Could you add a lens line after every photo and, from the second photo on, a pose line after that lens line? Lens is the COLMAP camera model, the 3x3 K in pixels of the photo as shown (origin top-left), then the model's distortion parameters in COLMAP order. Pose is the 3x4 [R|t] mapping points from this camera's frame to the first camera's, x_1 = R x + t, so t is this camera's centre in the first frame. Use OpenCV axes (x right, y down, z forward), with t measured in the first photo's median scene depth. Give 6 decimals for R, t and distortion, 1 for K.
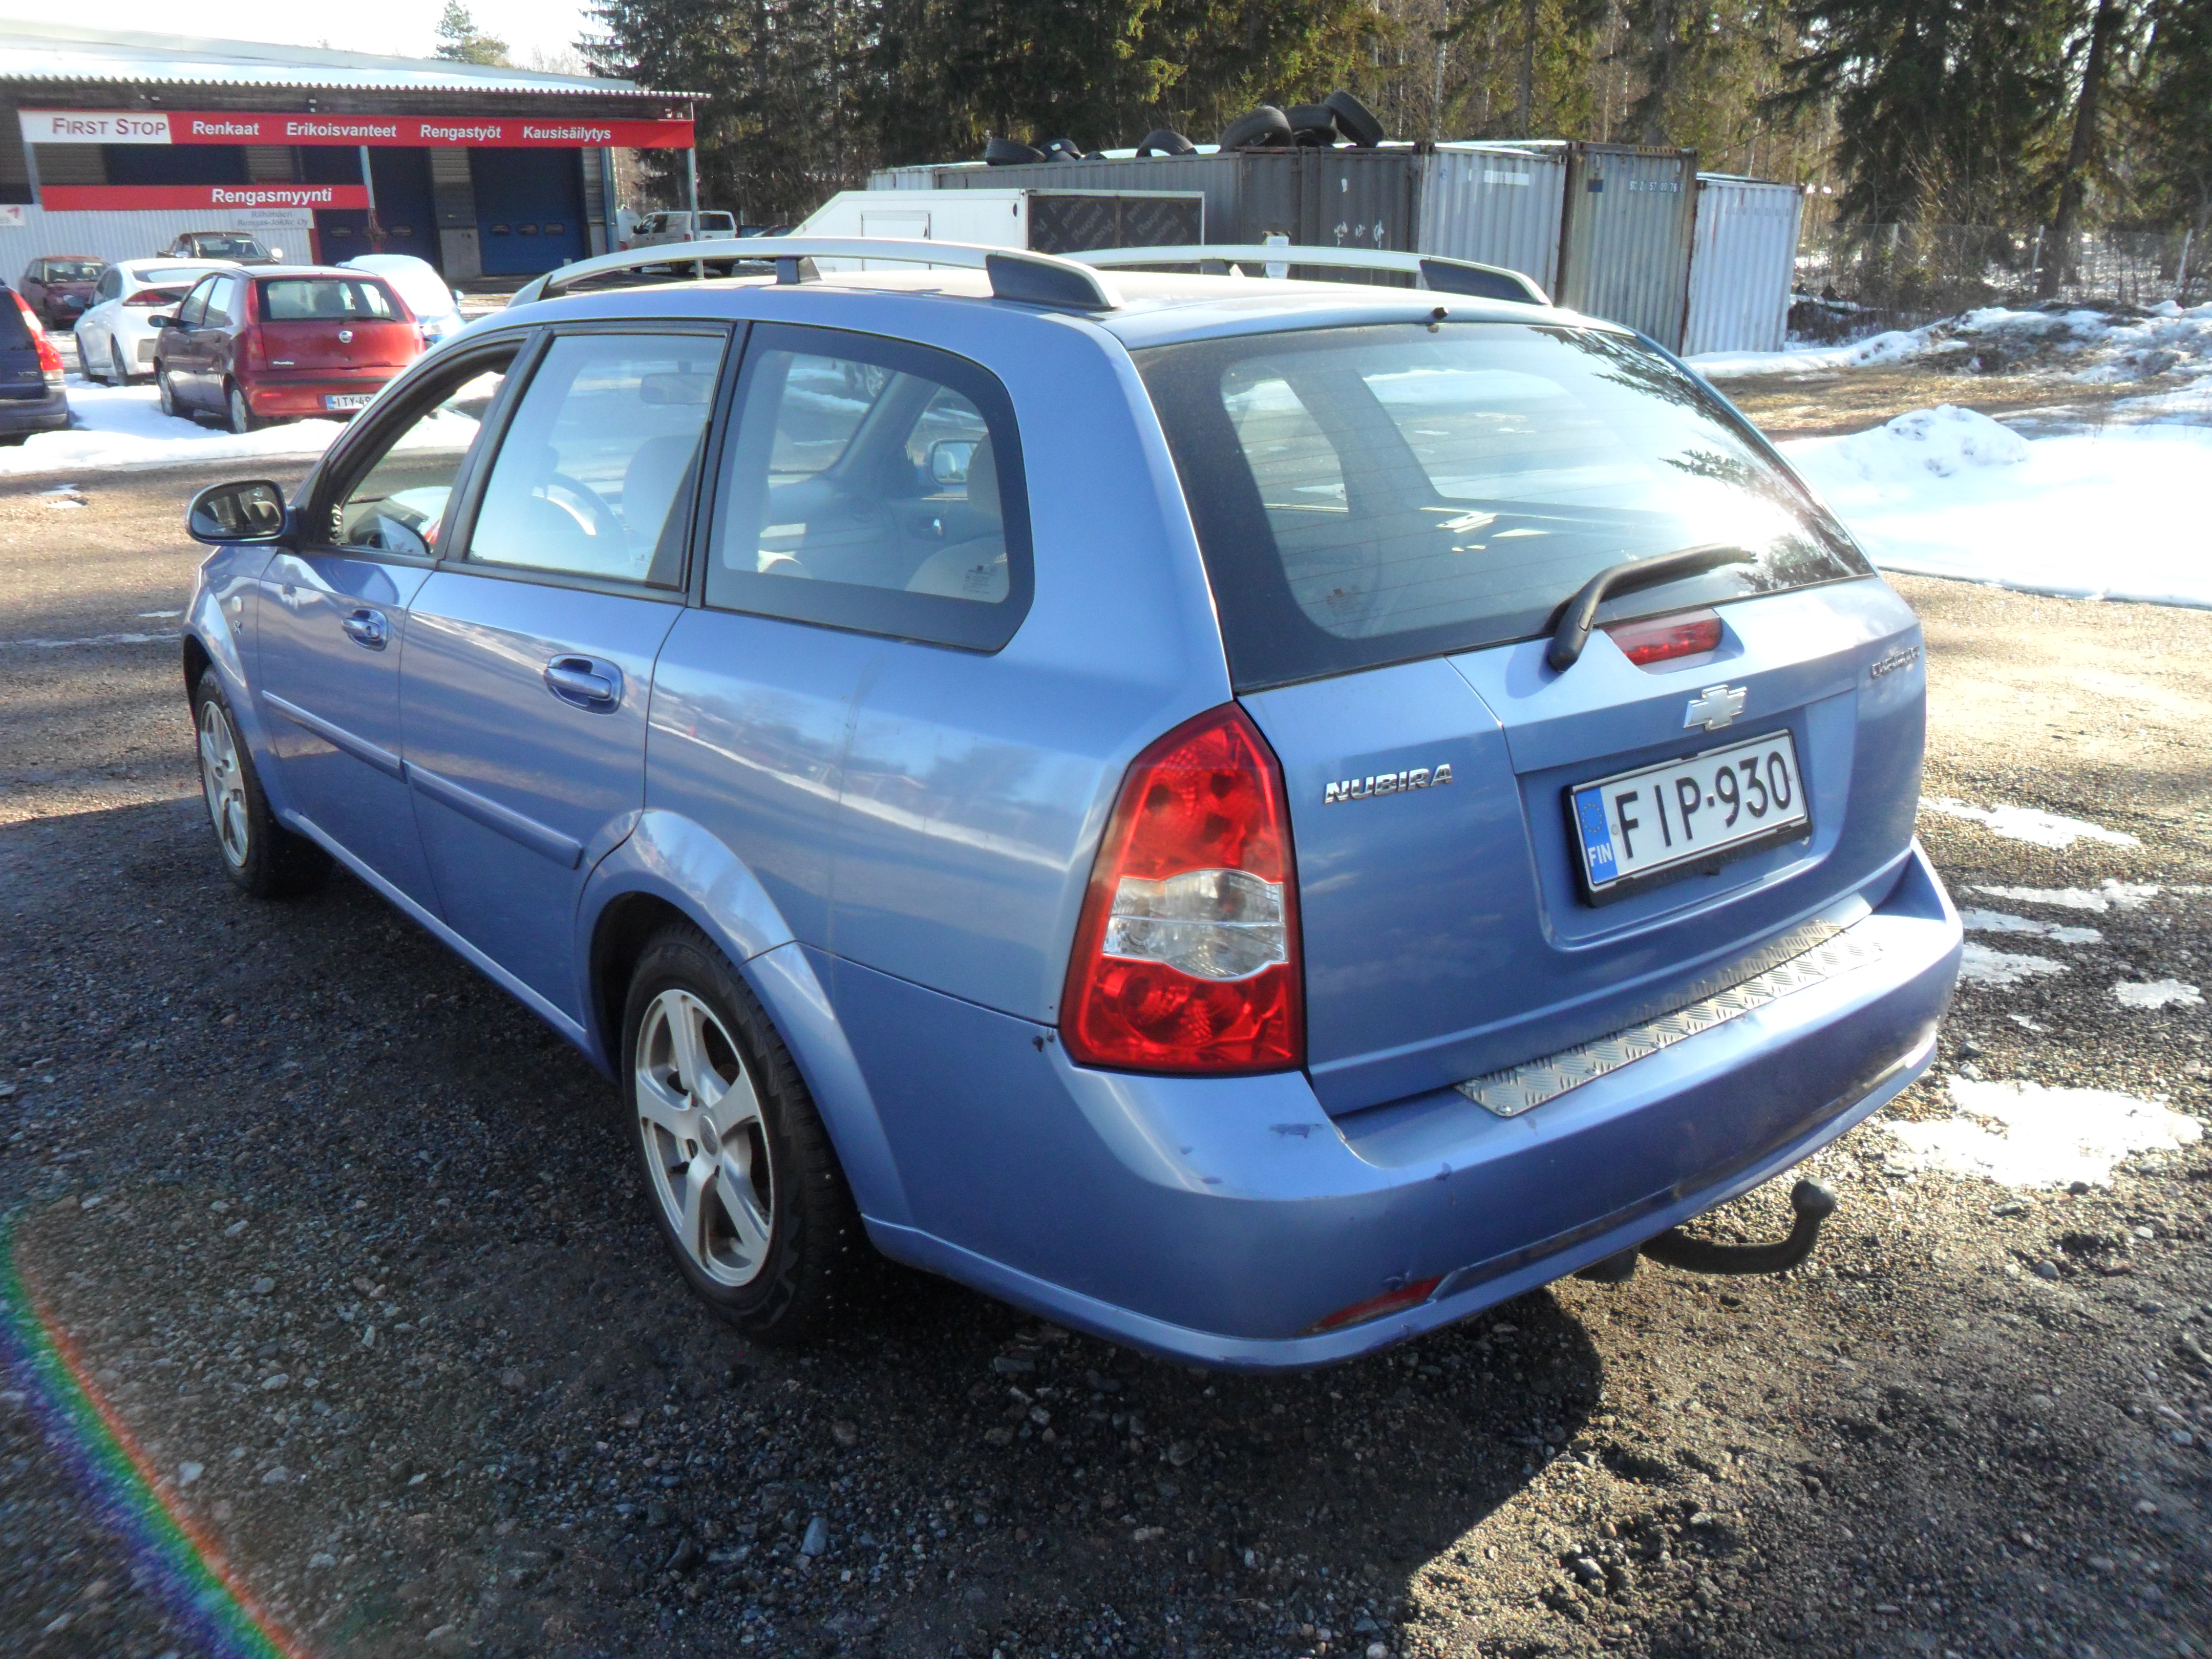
lens RADIAL K [[1769.5, 0, 1106.0], [0, 1769.5, 829.5], [0, 0, 1]] dist [-0.005071, 0.001965]
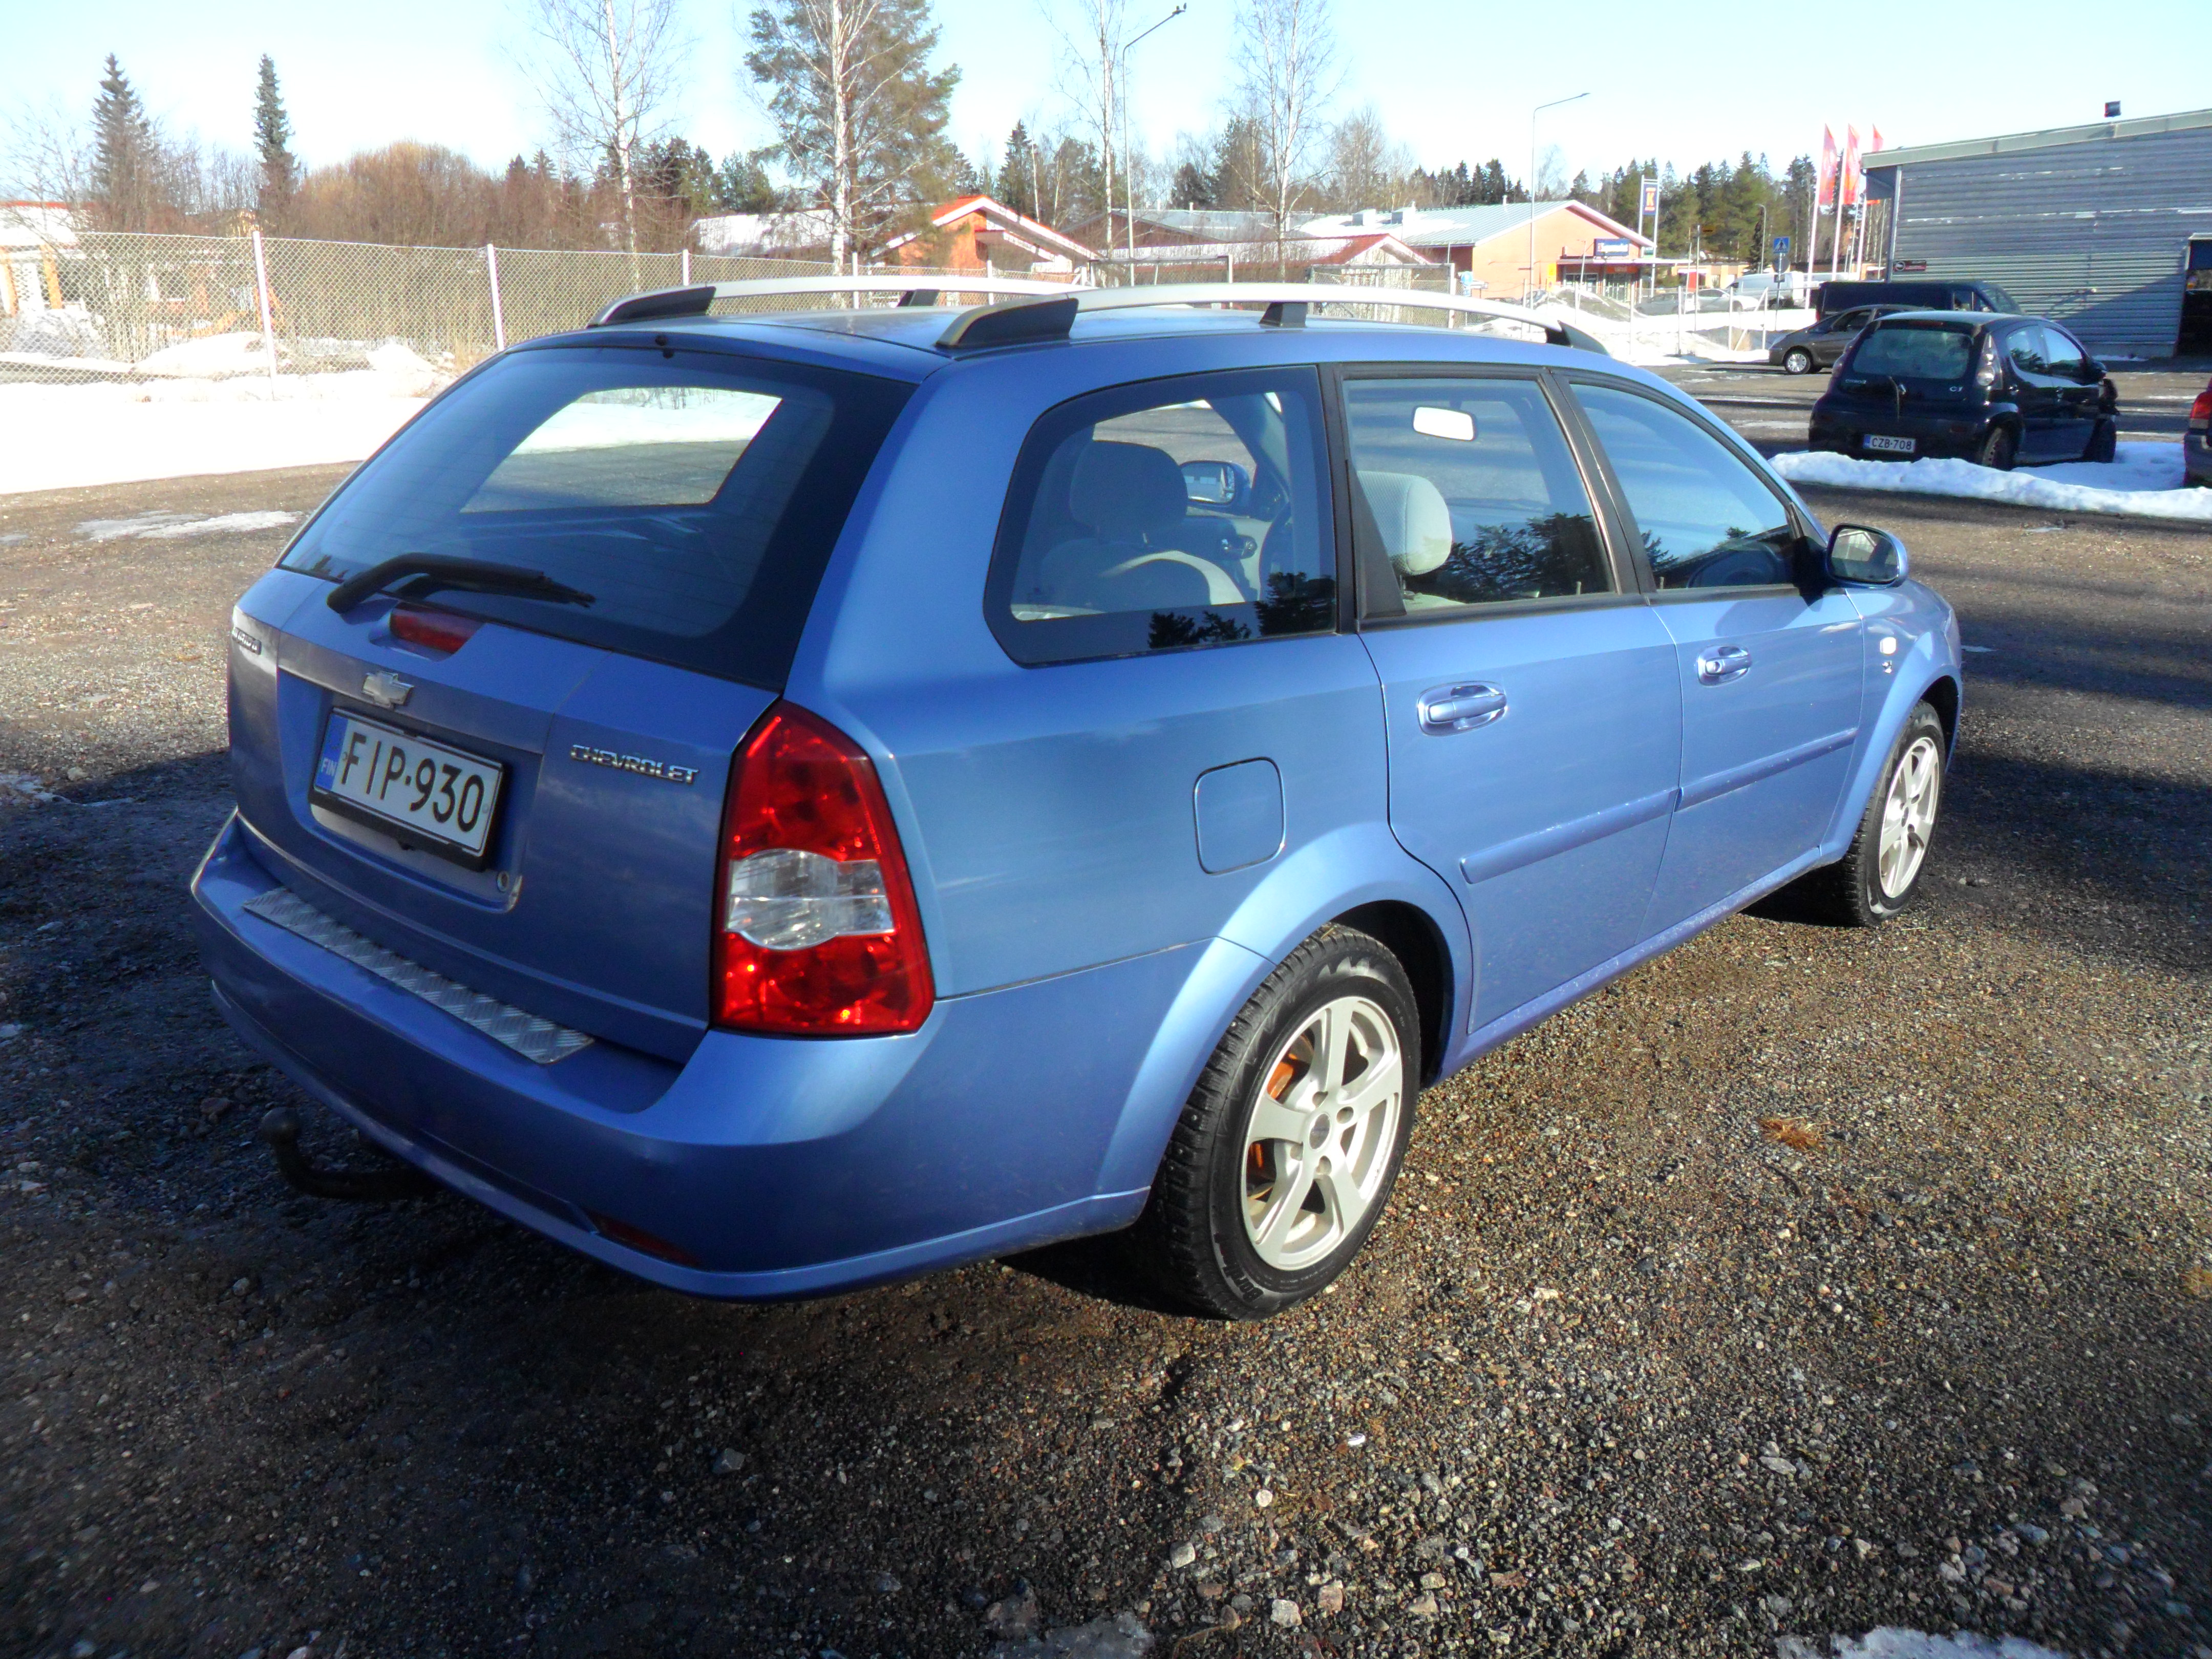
lens RADIAL K [[1782.3, 0, 1106.0], [0, 1782.3, 829.5], [0, 0, 1]] dist [-0.009674, -0.003112]
pose [[0.170229, 0.283365, -0.943783, 0.322066], [-0.309327, 0.924716, 0.221848, -0.080529], [0.935595, 0.254173, 0.245066, 0.250264]]
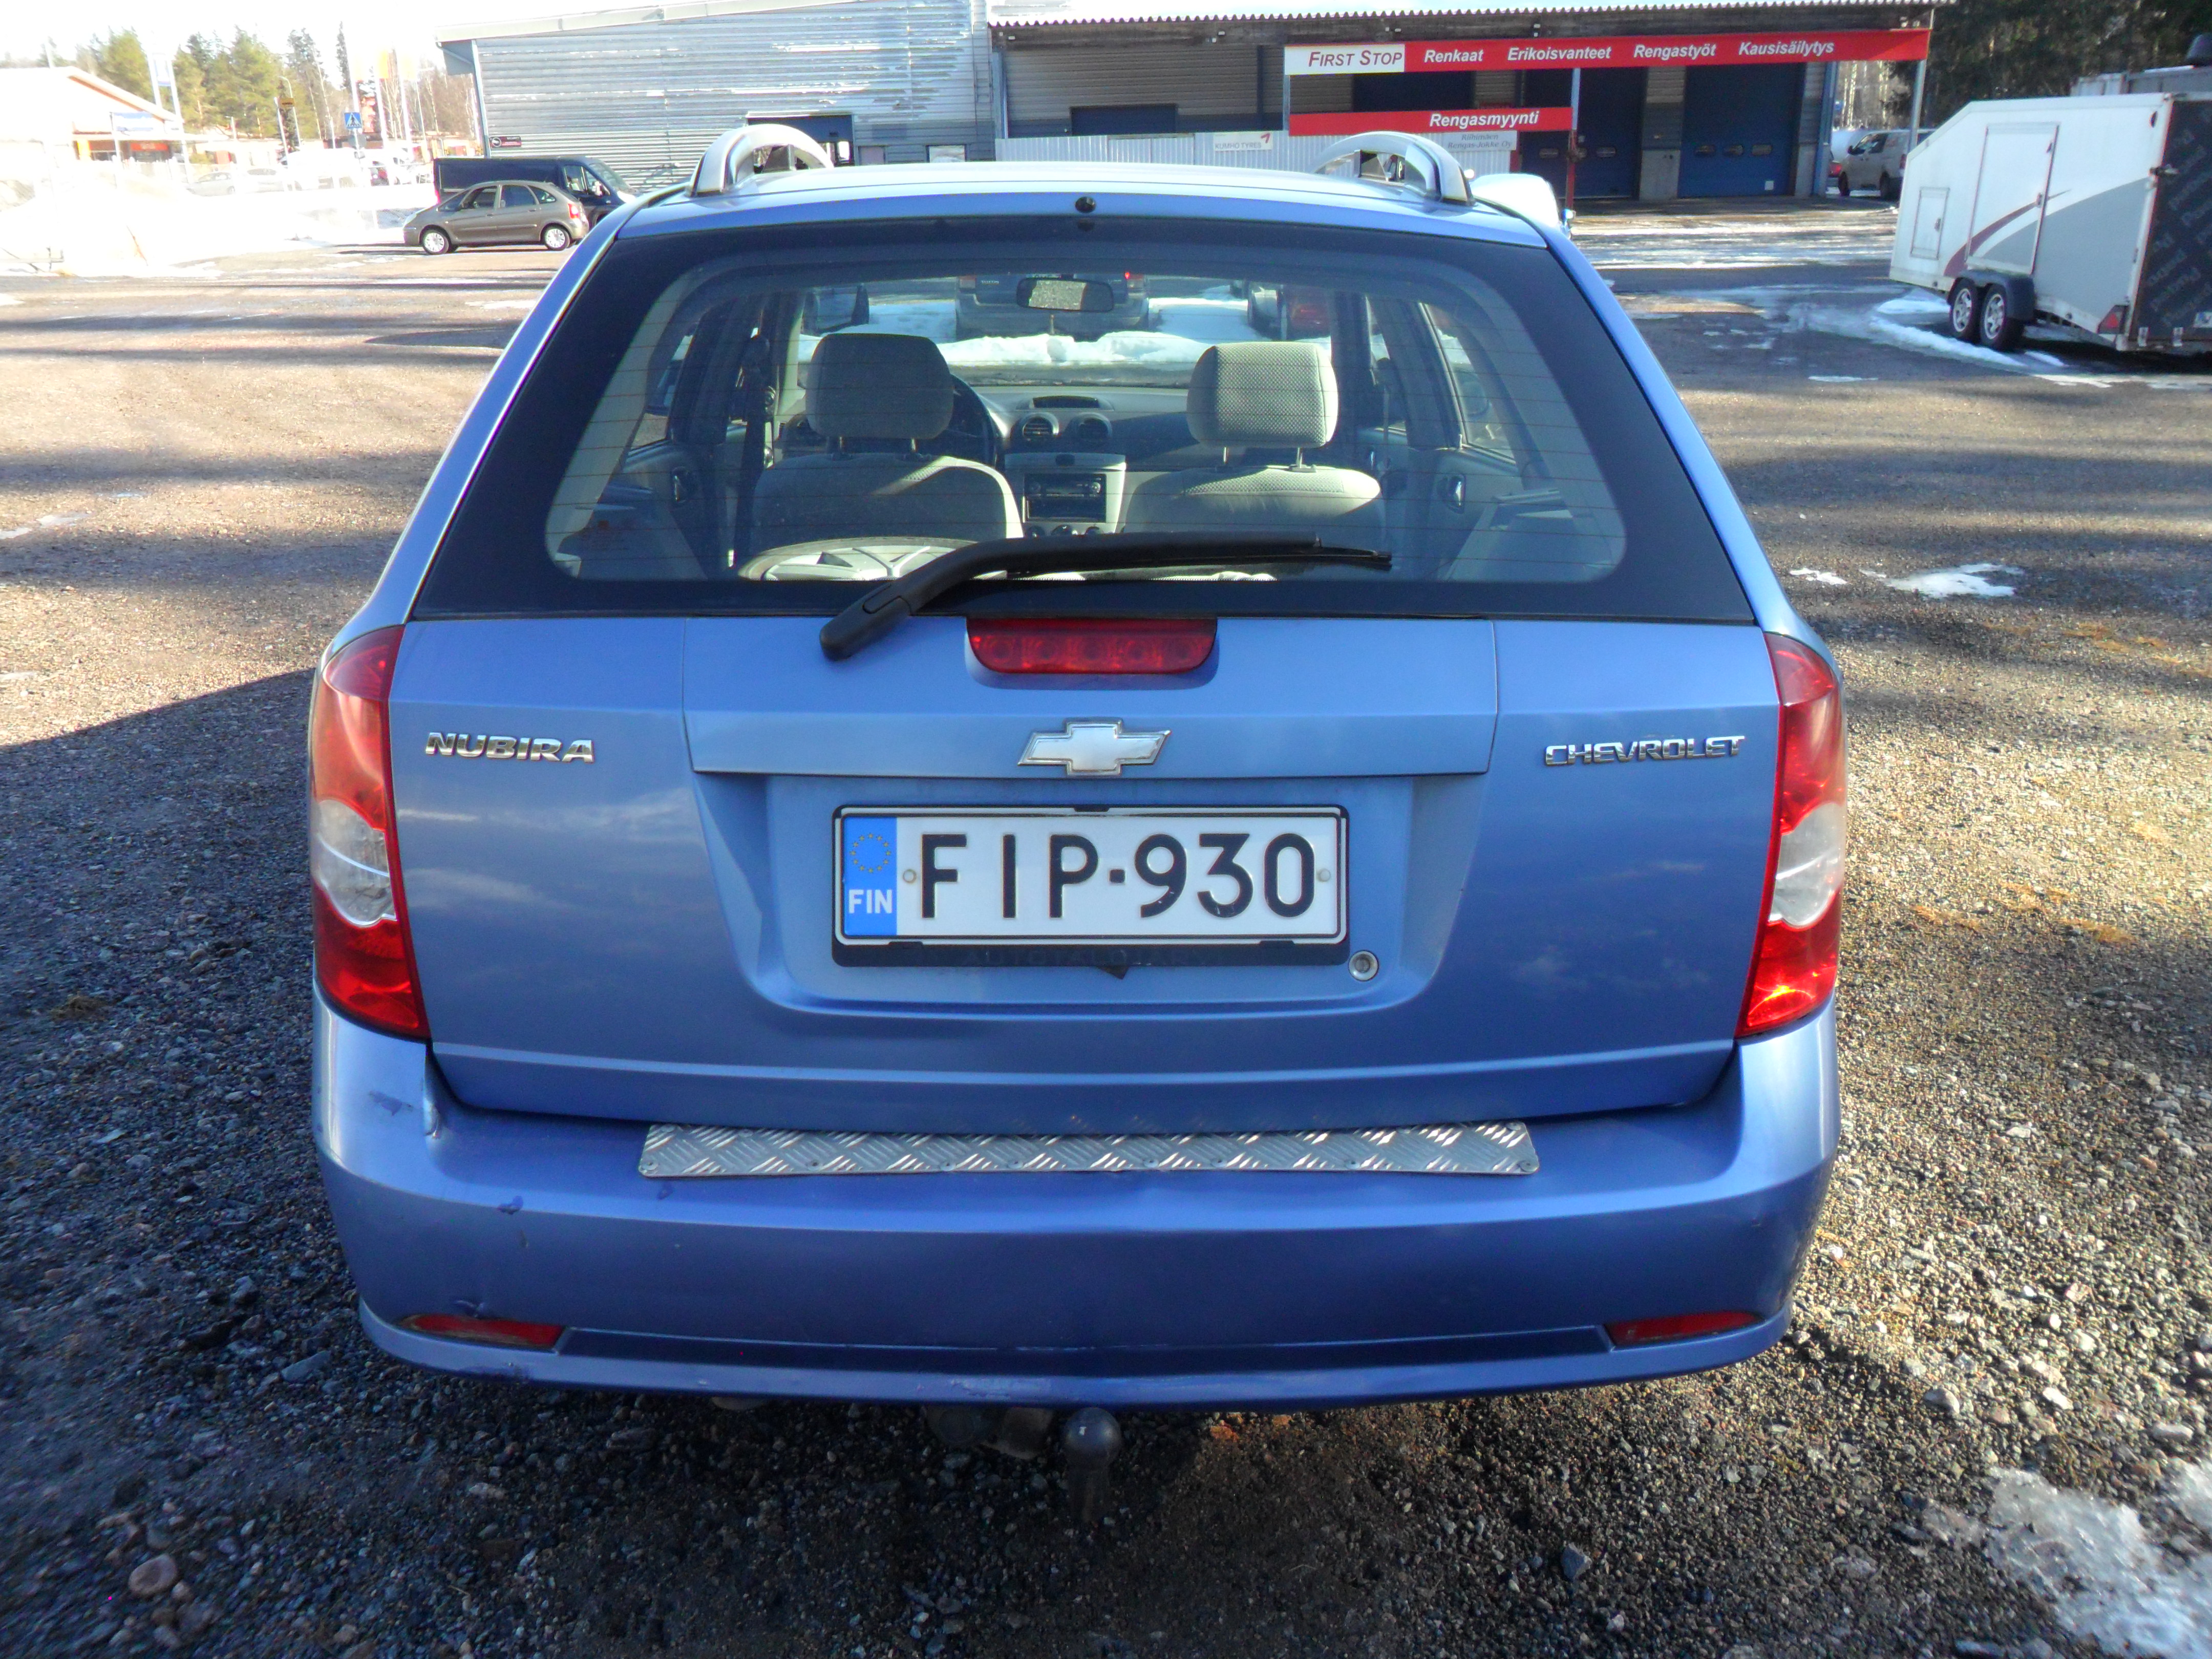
lens RADIAL K [[1782.3, 0, 1106.0], [0, 1782.3, 829.5], [0, 0, 1]] dist [-0.009674, -0.003112]
pose [[0.799510, 0.205661, -0.564346, 0.164961], [-0.184704, 0.978210, 0.094813, -0.022815], [0.571549, 0.028433, 0.820075, 0.085021]]
